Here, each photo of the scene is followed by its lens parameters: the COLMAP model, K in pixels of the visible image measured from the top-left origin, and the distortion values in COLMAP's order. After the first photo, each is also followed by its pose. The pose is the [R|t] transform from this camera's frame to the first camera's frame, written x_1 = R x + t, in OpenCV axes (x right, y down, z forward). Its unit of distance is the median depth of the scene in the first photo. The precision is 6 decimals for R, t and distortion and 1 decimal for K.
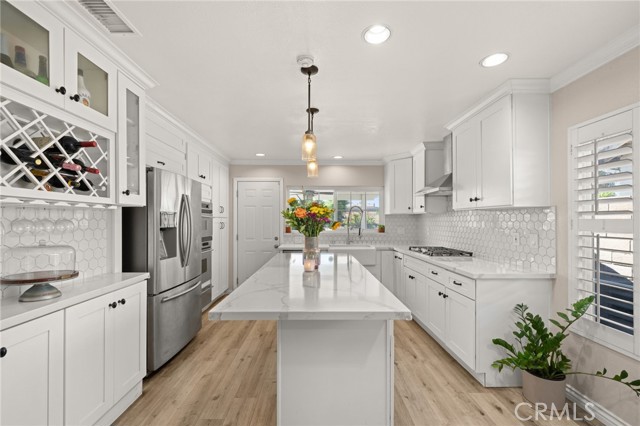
lens RADIAL K [[263.9, 0, 323.4], [0, 263.9, 218.4], [0, 0, 1]] dist [0.001308, -0.000035]
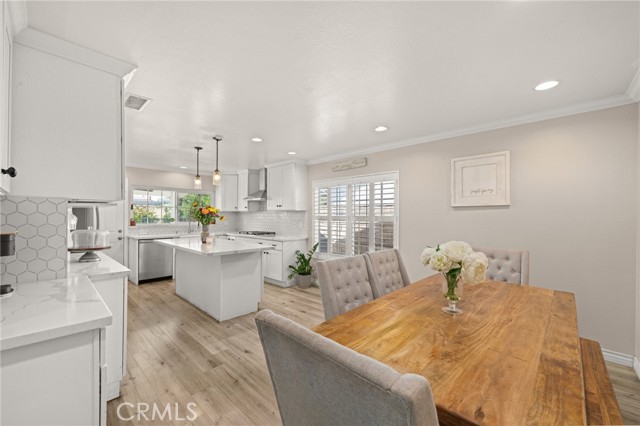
lens RADIAL K [[263.9, 0, 318.2], [0, 263.9, 213.4], [0, 0, 1]] dist [0.001308, -0.000035]
pose [[0.702559, 0.011910, 0.711526, -0.708728], [-0.011303, 0.999921, -0.005577, -0.003821], [-0.711536, -0.004124, 0.702638, -0.700017]]
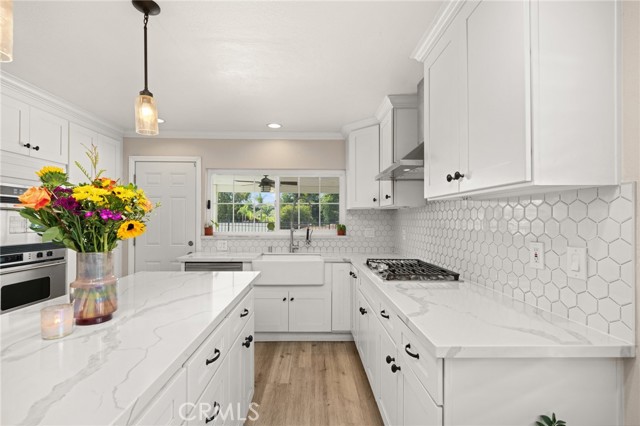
lens RADIAL K [[281.3, 0, 325.8], [0, 281.3, 215.6], [0, 0, 1]] dist [-0.004578, 0.000600]
pose [[0.999993, 0.003003, 0.002416, 0.326821], [-0.002998, 0.999993, -0.002074, 0.005646], [-0.002423, 0.002067, 0.999995, 0.465732]]
